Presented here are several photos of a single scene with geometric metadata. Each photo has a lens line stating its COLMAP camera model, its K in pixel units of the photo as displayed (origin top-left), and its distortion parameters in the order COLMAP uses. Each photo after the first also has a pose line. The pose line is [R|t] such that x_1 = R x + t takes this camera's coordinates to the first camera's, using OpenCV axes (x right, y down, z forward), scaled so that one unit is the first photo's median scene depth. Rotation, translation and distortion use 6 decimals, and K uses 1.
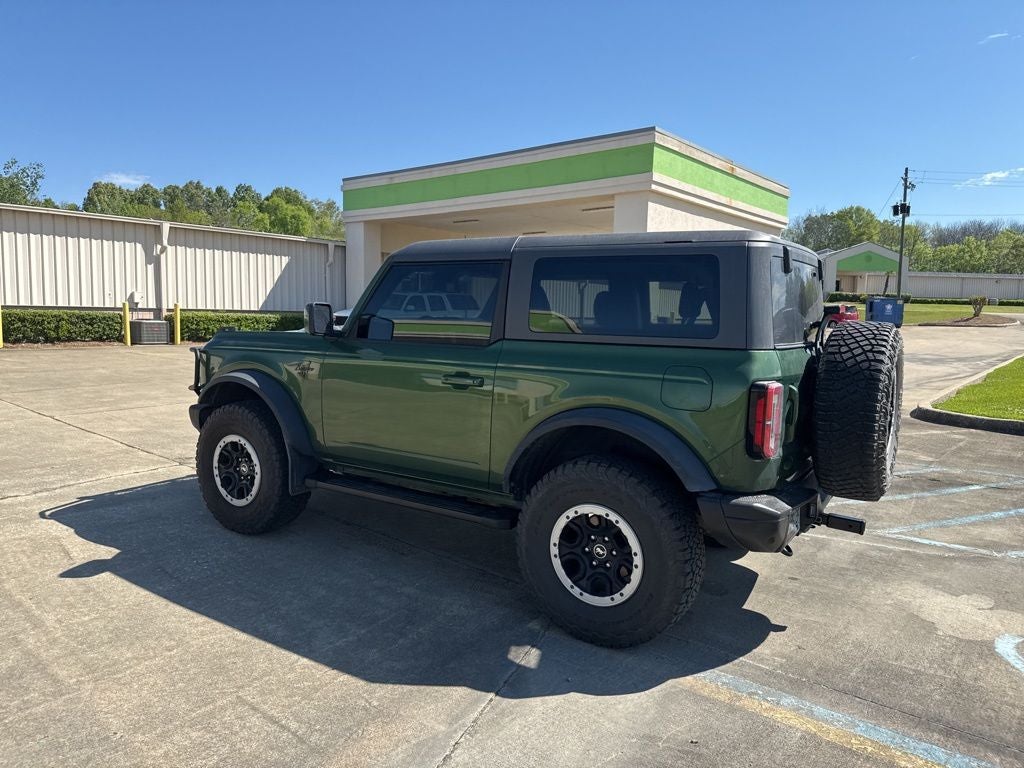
lens RADIAL K [[720.1, 0, 509.6], [0, 720.1, 380.1], [0, 0, 1]] dist [0.035025, -0.045667]
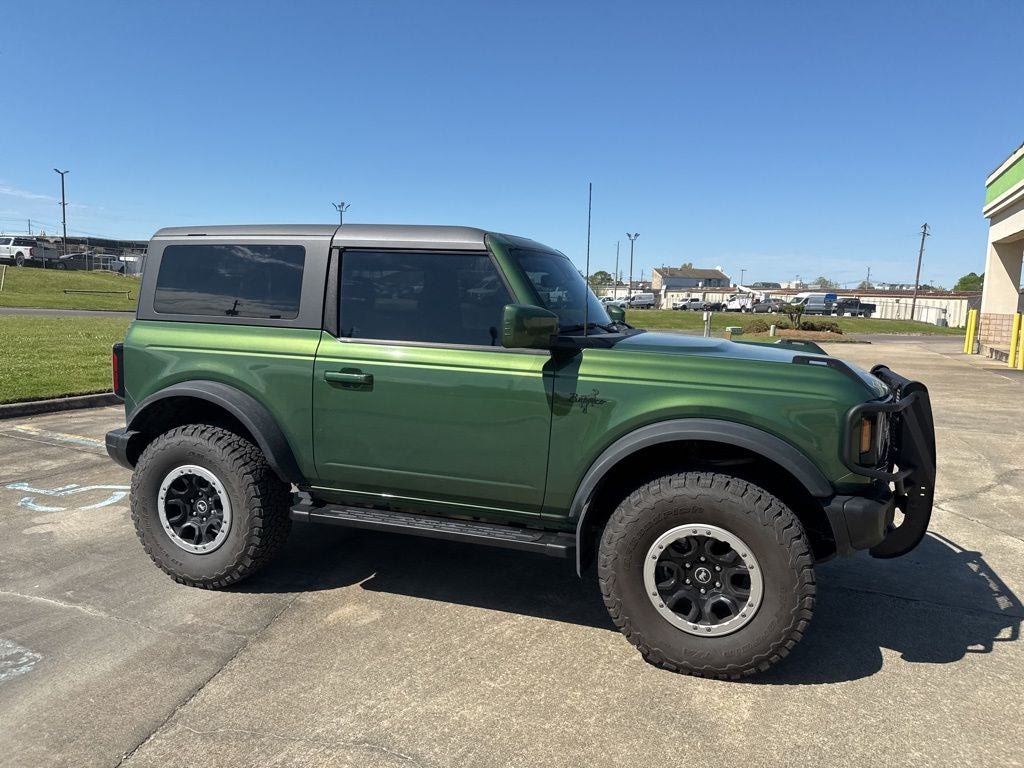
lens RADIAL K [[720.1, 0, 509.6], [0, 720.1, 380.1], [0, 0, 1]] dist [0.035025, -0.045667]
pose [[-0.968854, -0.018484, -0.246943, 0.232491], [-0.071737, 0.975400, 0.208443, -0.264538], [0.237015, 0.219665, -0.946346, 2.559126]]
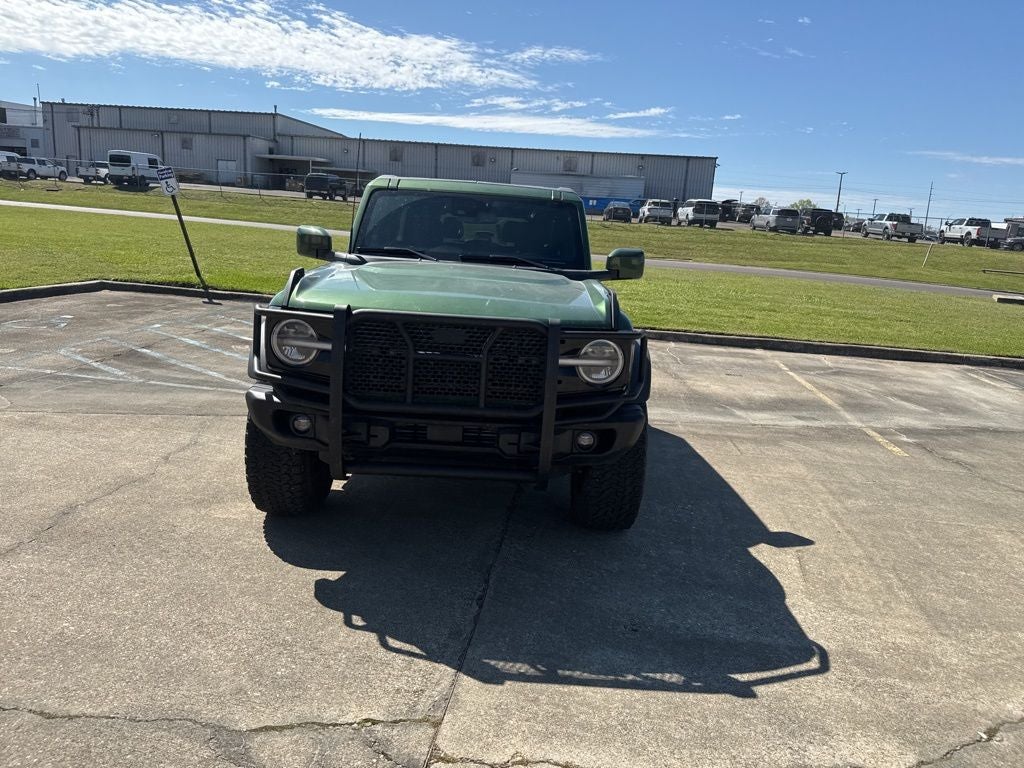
lens RADIAL K [[720.1, 0, 509.6], [0, 720.1, 380.1], [0, 0, 1]] dist [0.035025, -0.045667]
pose [[-0.545897, -0.225221, 0.807014, -1.322432], [0.007990, 0.961751, 0.273809, -0.258190], [-0.837814, 0.155920, -0.523218, 2.120479]]
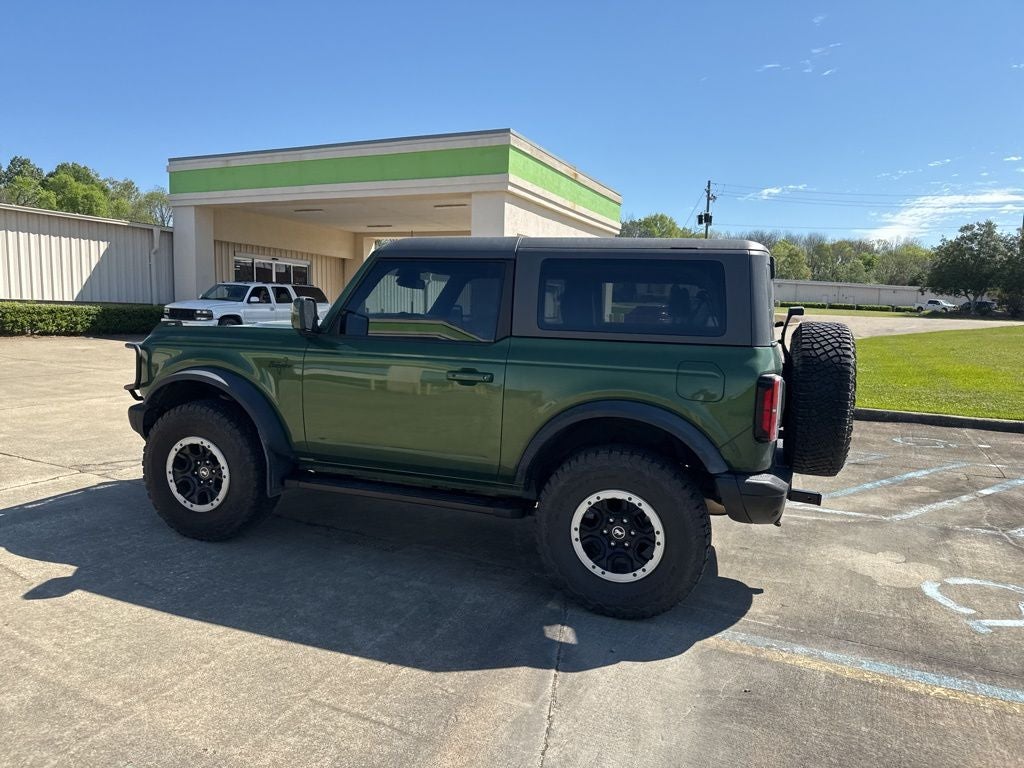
lens RADIAL K [[715.8, 0, 504.5], [0, 715.8, 397.6], [0, 0, 1]] dist [0.059500, -0.084936]
pose [[0.971701, -0.015765, 0.235689, -0.286929], [0.008739, 0.999487, 0.030828, -0.000212], [-0.236054, -0.027896, 0.971340, -0.001213]]
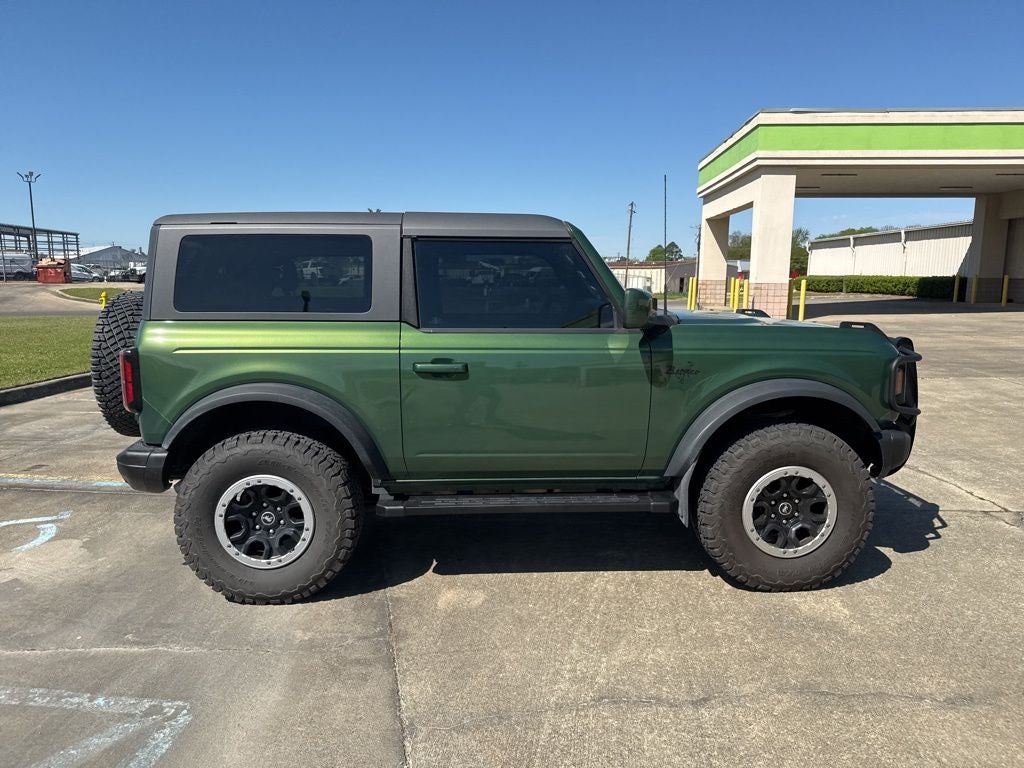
lens RADIAL K [[715.1, 0, 512.0], [0, 715.1, 384.0], [0, 0, 1]] dist [0.083856, -0.110624]
pose [[-0.820994, 0.065072, -0.567217, 0.700567], [-0.074501, 0.972779, 0.219432, -0.247488], [0.566055, 0.222410, -0.793798, 2.409528]]
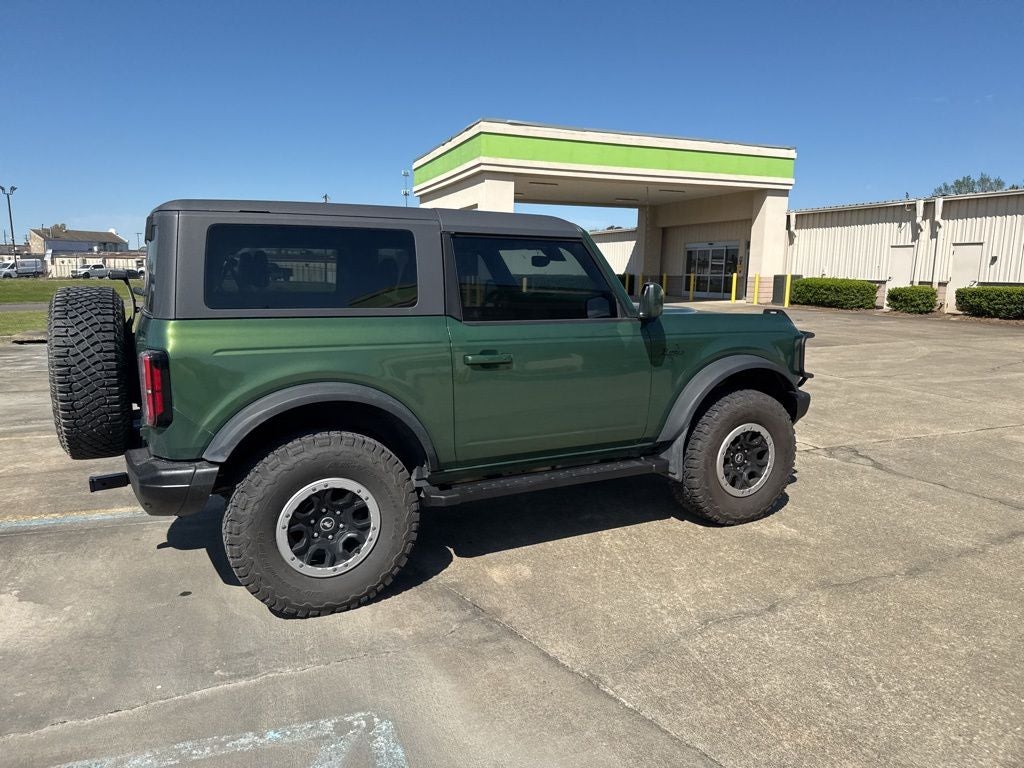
lens RADIAL K [[705.9, 0, 522.0], [0, 705.9, 386.0], [0, 0, 1]] dist [0.084577, -0.111729]
pose [[-0.499012, 0.114604, -0.858984, 1.096366], [-0.105259, 0.975862, 0.191346, -0.206348], [0.860179, 0.185900, -0.474904, 2.090356]]
